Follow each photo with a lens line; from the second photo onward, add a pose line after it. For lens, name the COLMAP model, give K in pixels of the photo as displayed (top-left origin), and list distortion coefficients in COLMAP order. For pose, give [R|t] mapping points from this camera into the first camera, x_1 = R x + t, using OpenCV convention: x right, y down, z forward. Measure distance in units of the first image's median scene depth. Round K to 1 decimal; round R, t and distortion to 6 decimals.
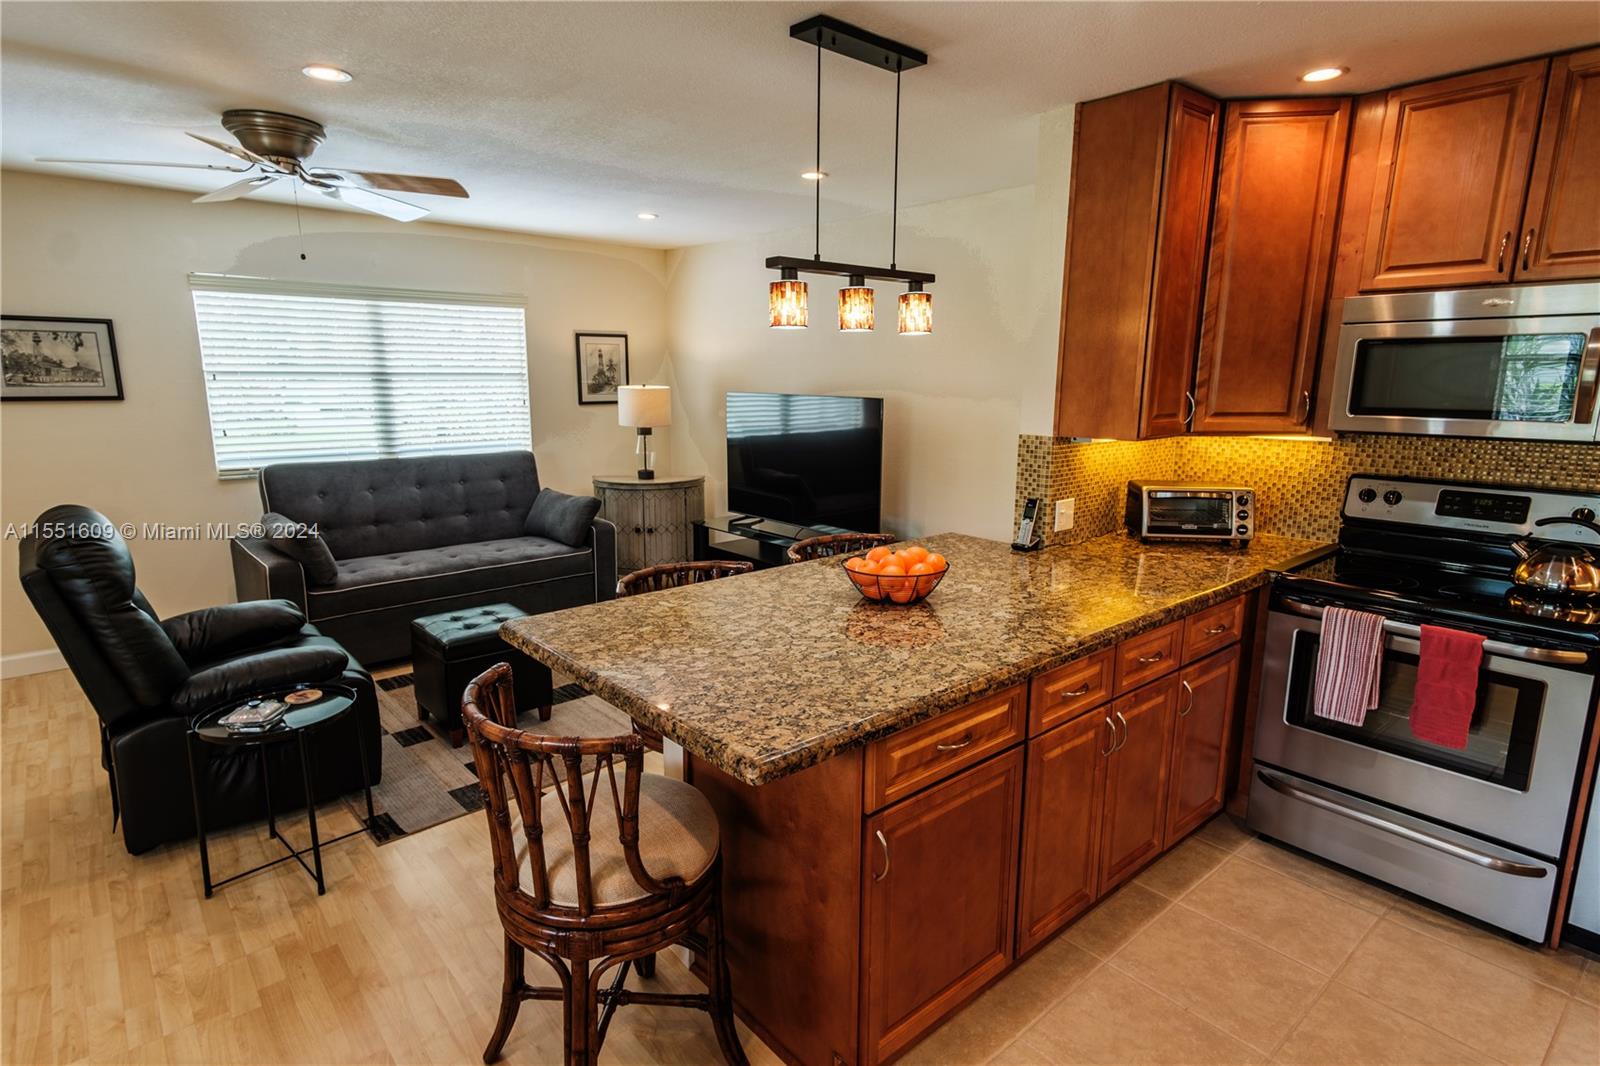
lens RADIAL K [[838.3, 0, 792.2], [0, 838.3, 538.9], [0, 0, 1]] dist [0.042020, -0.012237]
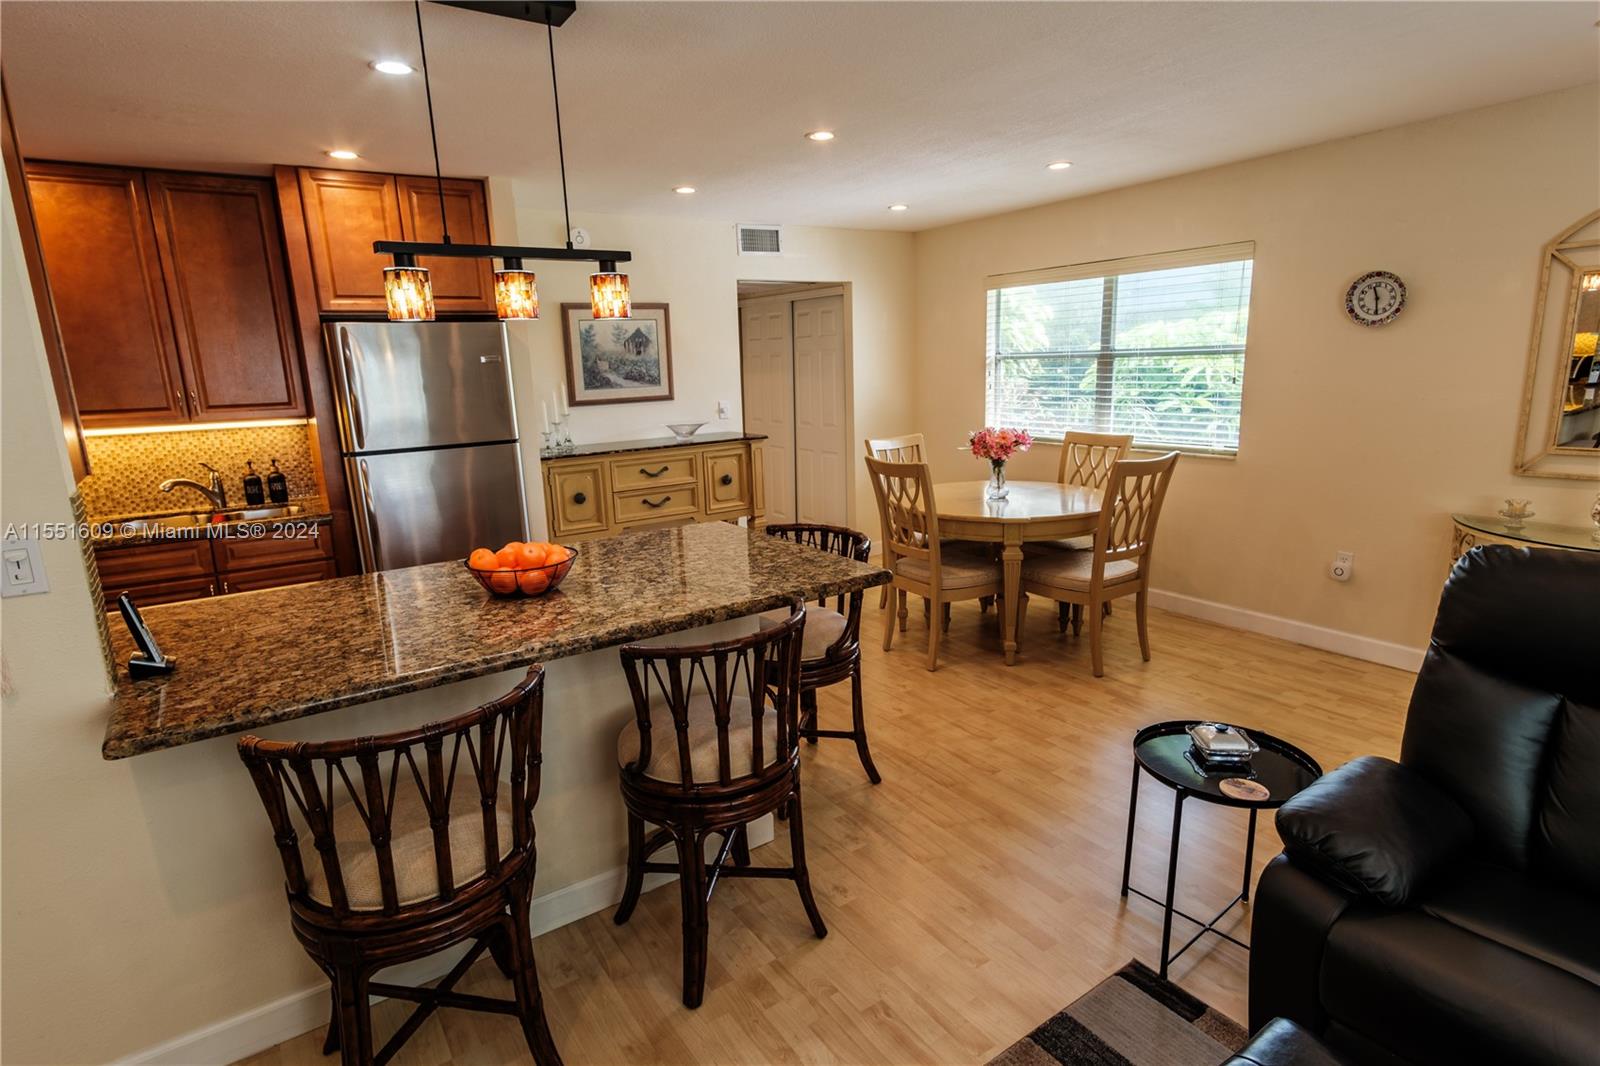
lens RADIAL K [[838.3, 0, 792.2], [0, 838.3, 538.9], [0, 0, 1]] dist [0.042020, -0.012237]
pose [[-0.992464, 0.004481, 0.122452, -0.301408], [0.054094, 0.912704, 0.405025, -0.356955], [-0.109948, 0.408597, -0.906068, 1.753615]]
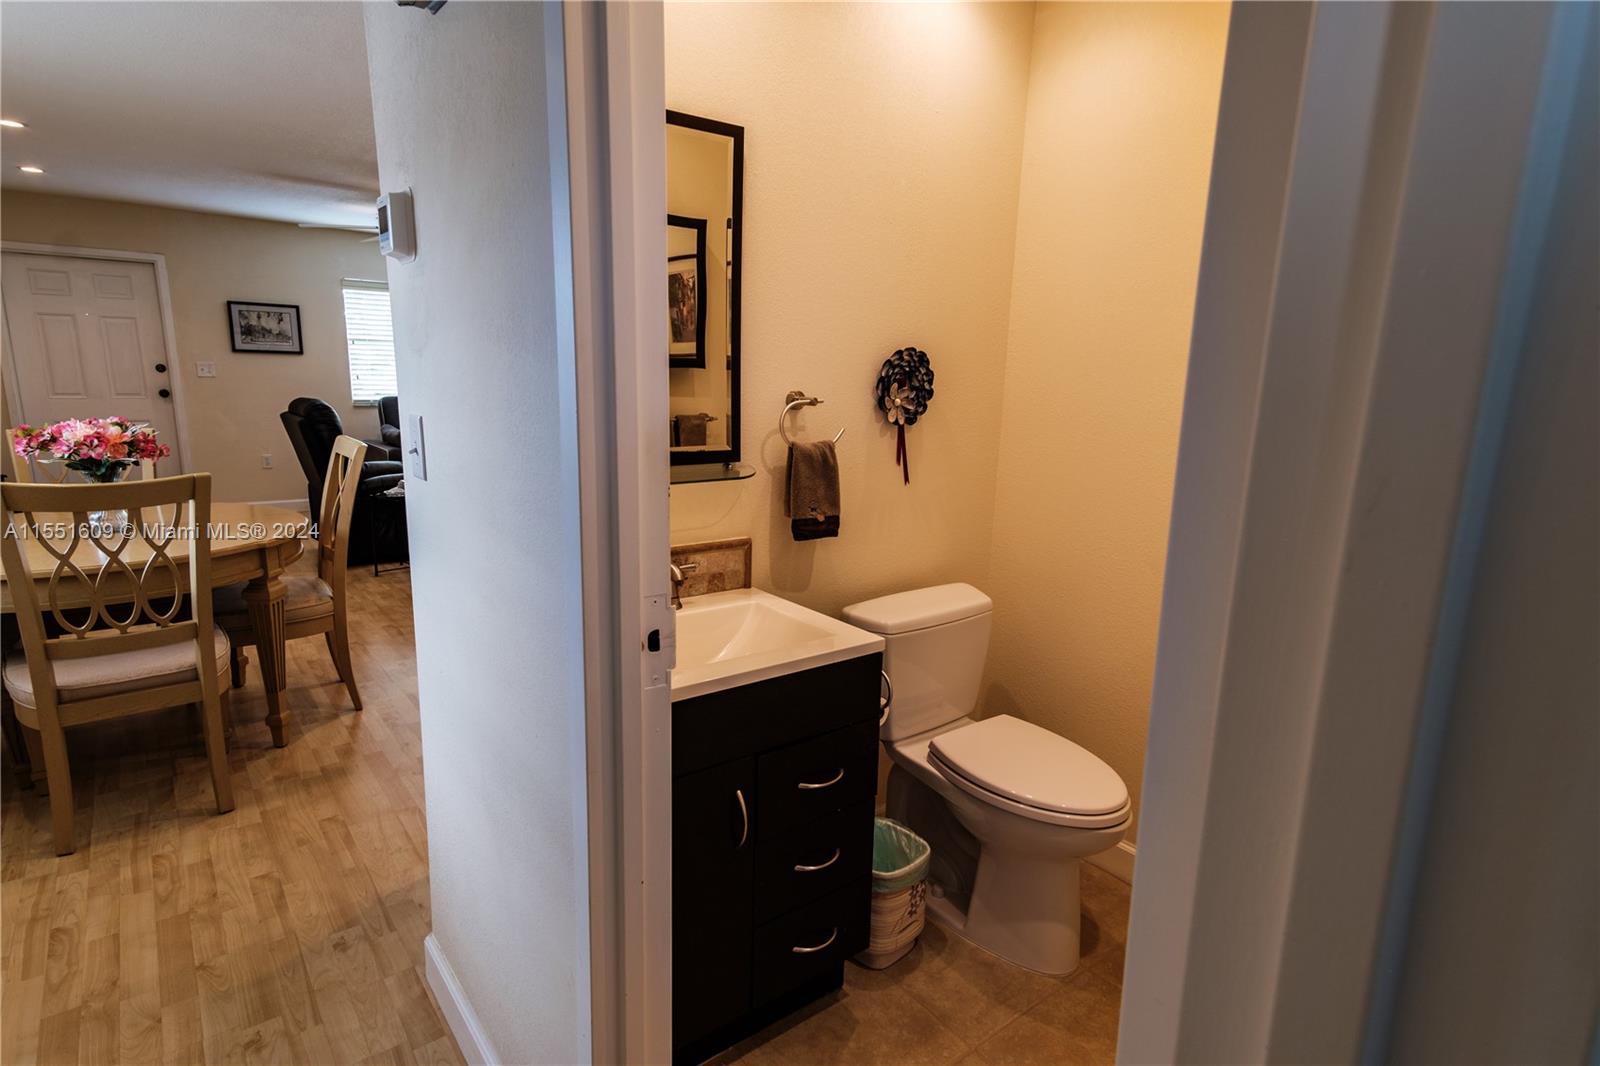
lens RADIAL K [[838.3, 0, 792.2], [0, 838.3, 538.9], [0, 0, 1]] dist [0.042020, -0.012237]
pose [[0.998600, 0.028474, -0.044579, 0.451474], [-0.028481, 0.999594, 0.000463, 0.297331], [0.044574, 0.000807, 0.999006, -1.072462]]
